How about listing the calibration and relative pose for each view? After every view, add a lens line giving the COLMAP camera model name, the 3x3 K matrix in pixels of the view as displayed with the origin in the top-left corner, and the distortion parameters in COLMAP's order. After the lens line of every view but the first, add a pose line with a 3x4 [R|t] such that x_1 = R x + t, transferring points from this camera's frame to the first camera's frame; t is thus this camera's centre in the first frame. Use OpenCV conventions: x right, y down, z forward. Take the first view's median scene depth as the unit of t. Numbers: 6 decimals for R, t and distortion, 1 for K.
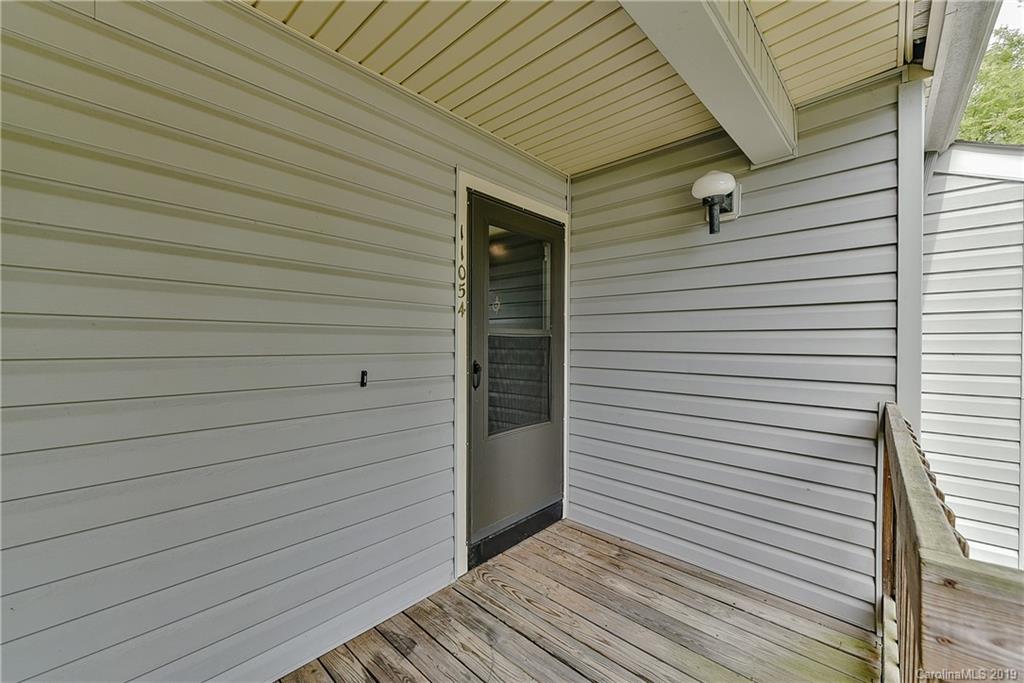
lens RADIAL K [[401.6, 0, 518.6], [0, 401.6, 343.9], [0, 0, 1]] dist [0.001182, -0.000182]
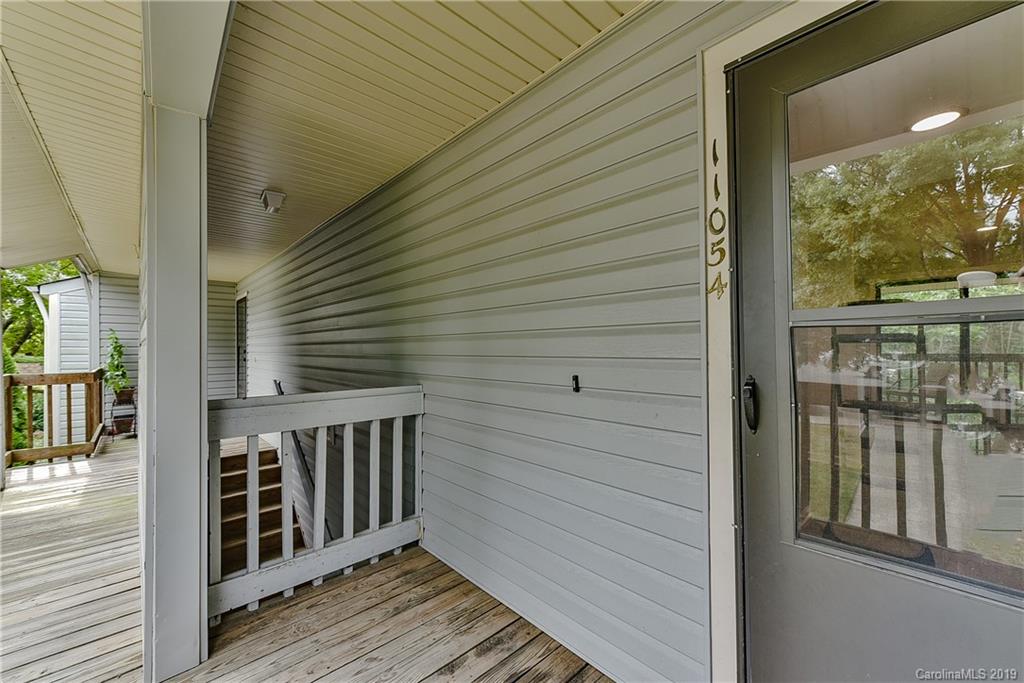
lens RADIAL K [[401.6, 0, 518.6], [0, 401.6, 343.9], [0, 0, 1]] dist [0.001182, -0.000182]
pose [[-0.076612, -0.012709, -0.996980, 0.455651], [0.009156, 0.999868, -0.013449, 0.003863], [0.997019, -0.010159, -0.076485, 0.758981]]
